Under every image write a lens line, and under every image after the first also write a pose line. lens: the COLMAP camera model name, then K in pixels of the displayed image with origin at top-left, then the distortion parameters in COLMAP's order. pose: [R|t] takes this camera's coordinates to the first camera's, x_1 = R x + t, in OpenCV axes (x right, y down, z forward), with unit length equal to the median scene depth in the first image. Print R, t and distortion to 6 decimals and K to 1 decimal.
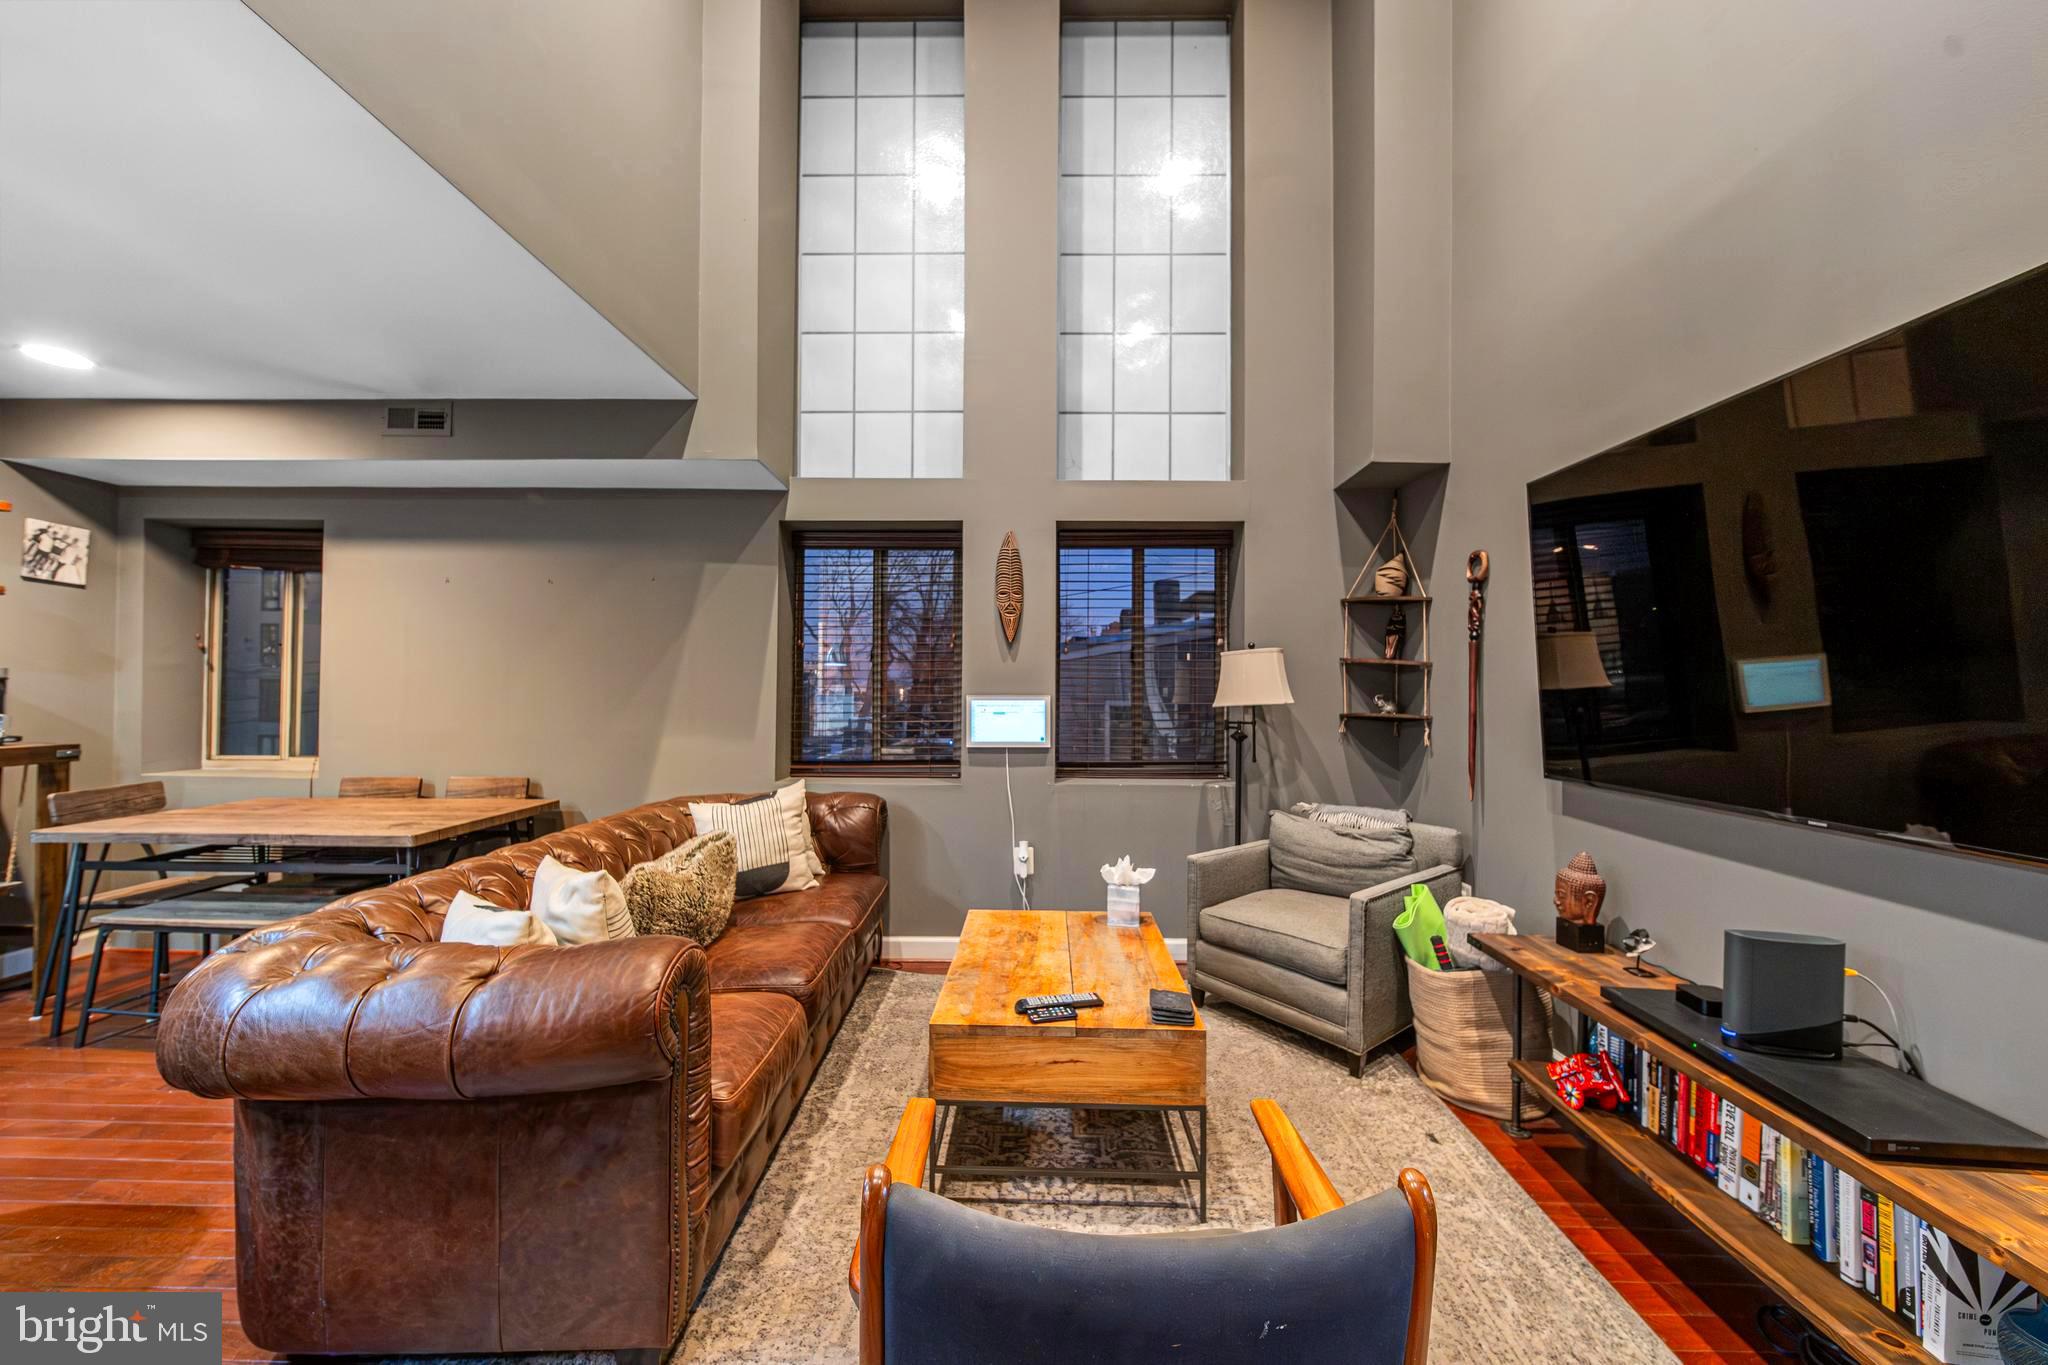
lens RADIAL K [[720.9, 0, 1024.0], [0, 720.9, 682.5], [0, 0, 1]] dist [-0.000989, -0.000284]
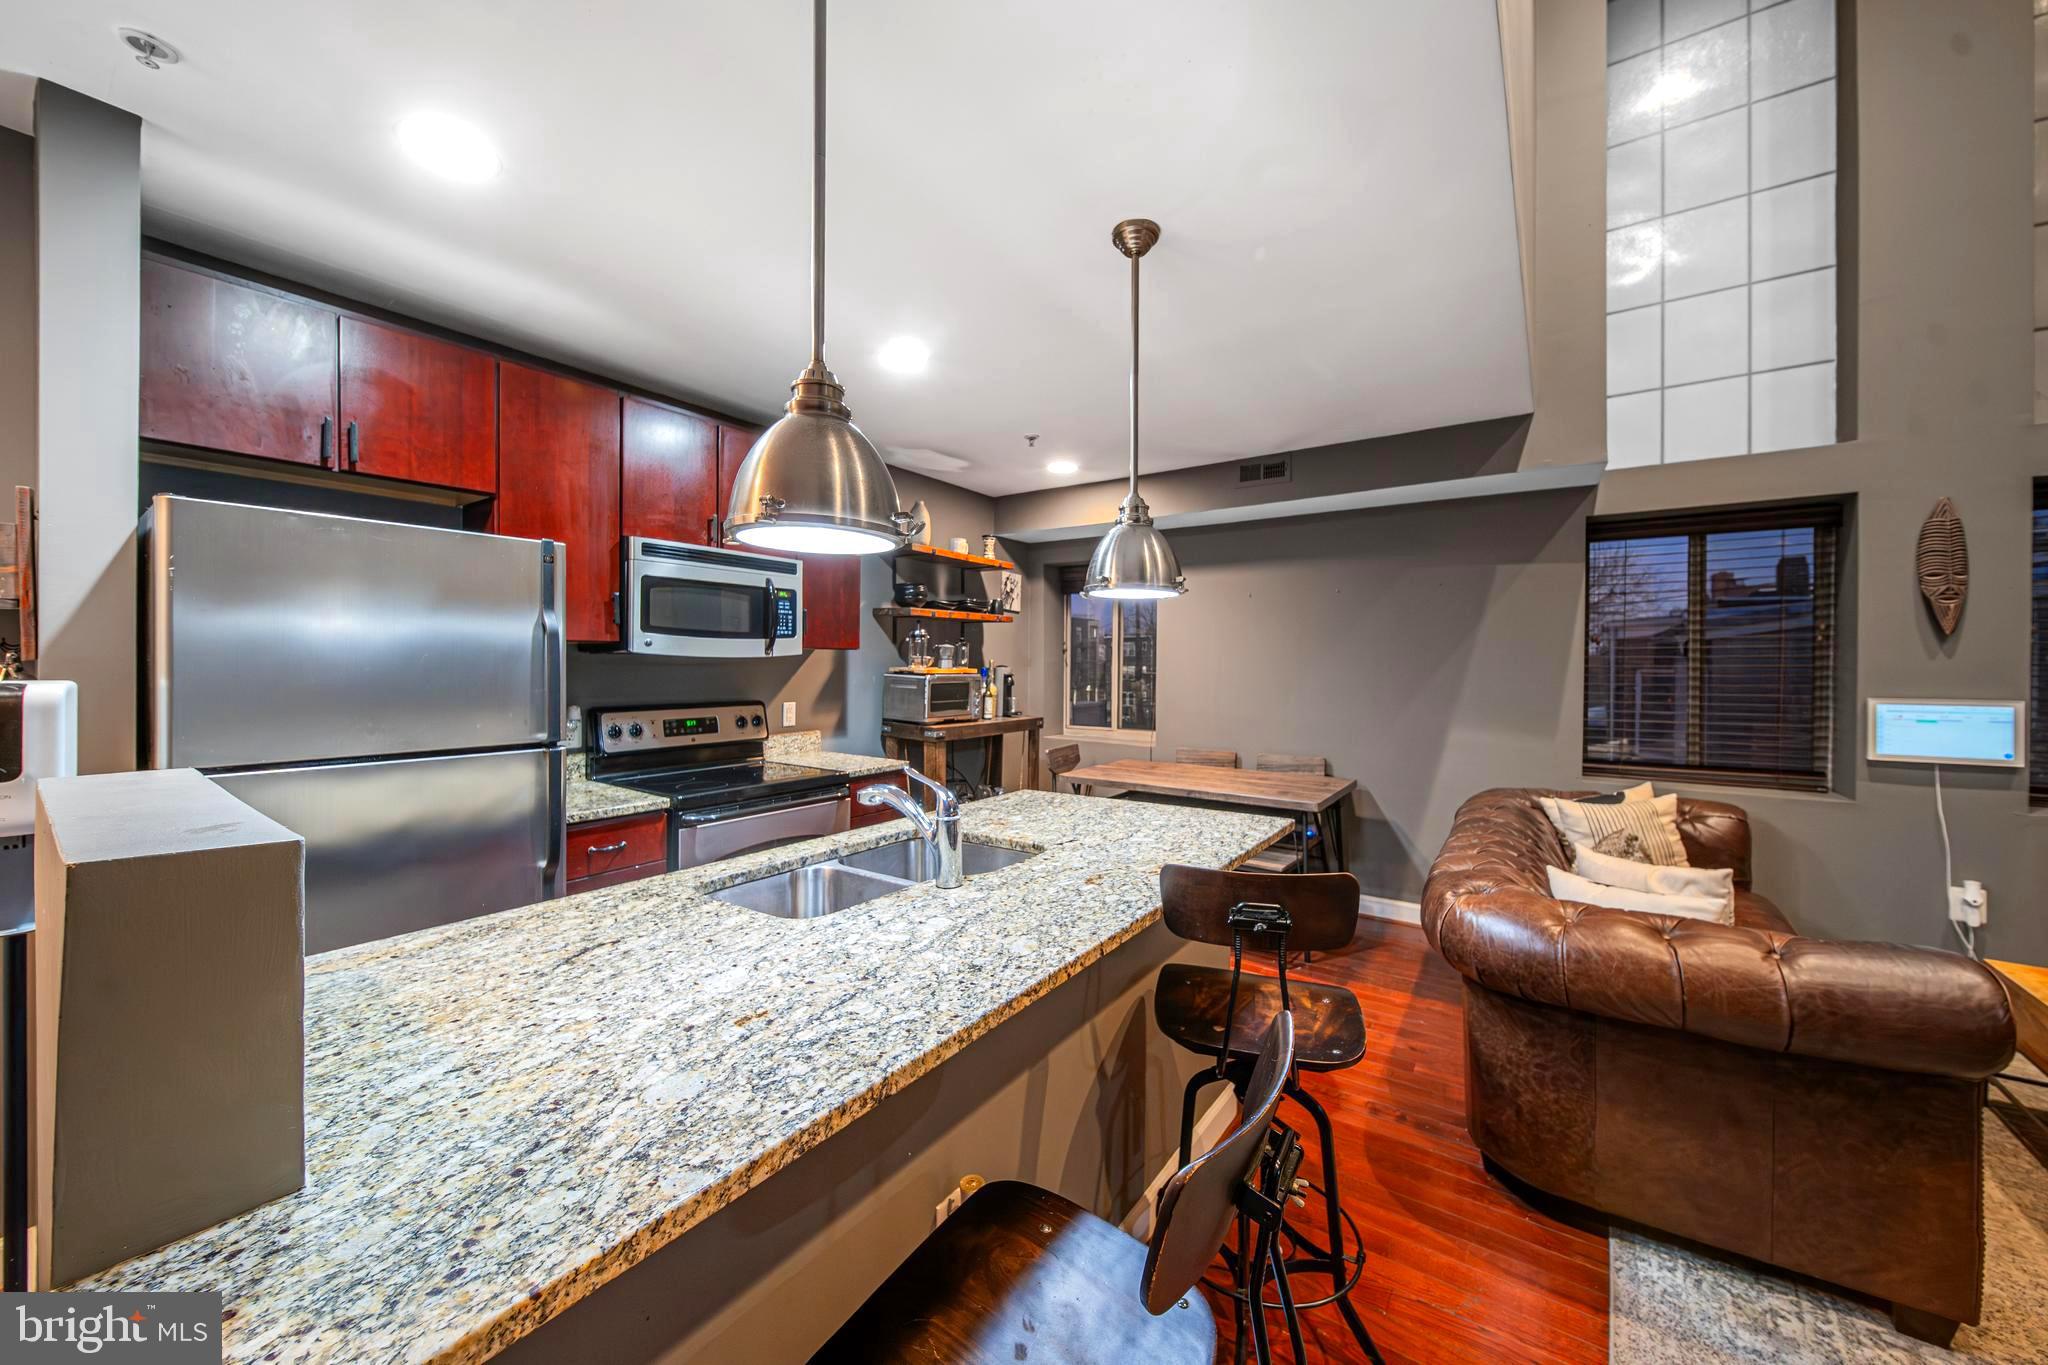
lens RADIAL K [[731.1, 0, 1021.2], [0, 731.1, 670.3], [0, 0, 1]] dist [-0.002001, -0.000110]
pose [[0.824287, 0.004163, -0.566157, -0.423058], [0.006406, 0.999840, 0.016679, -0.036886], [0.566136, -0.017375, 0.824129, -0.276202]]
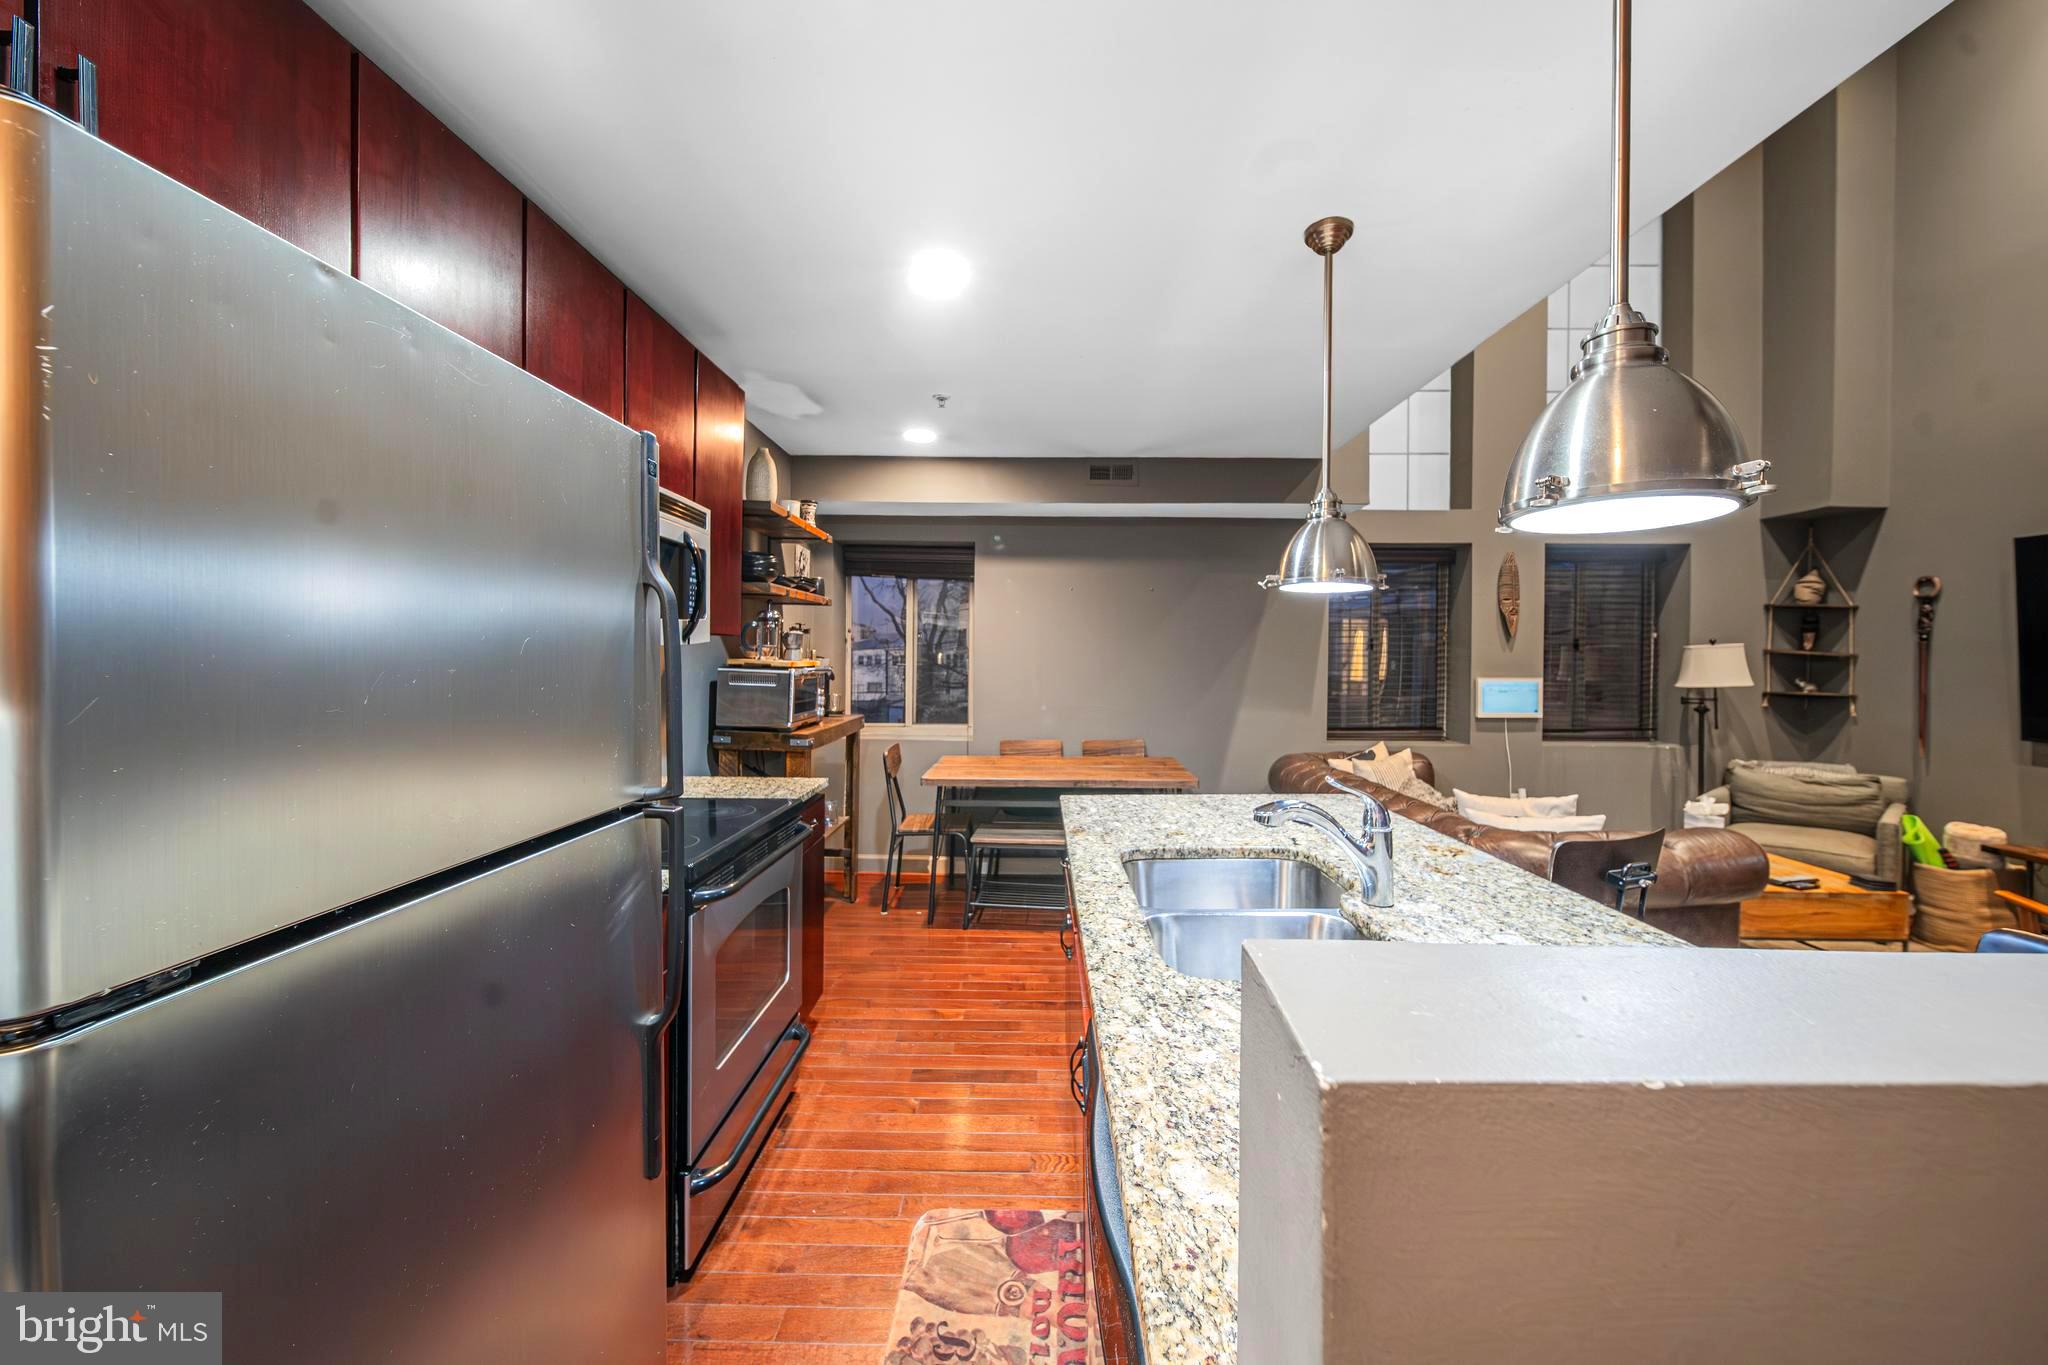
lens RADIAL K [[739.9, 0, 1018.3], [0, 739.9, 661.9], [0, 0, 1]] dist [-0.001947, -0.000414]
pose [[0.999997, 0.000691, 0.002483, -0.930358], [-0.000745, 0.999760, 0.021877, -0.040305], [-0.002468, -0.021879, 0.999758, -0.341749]]
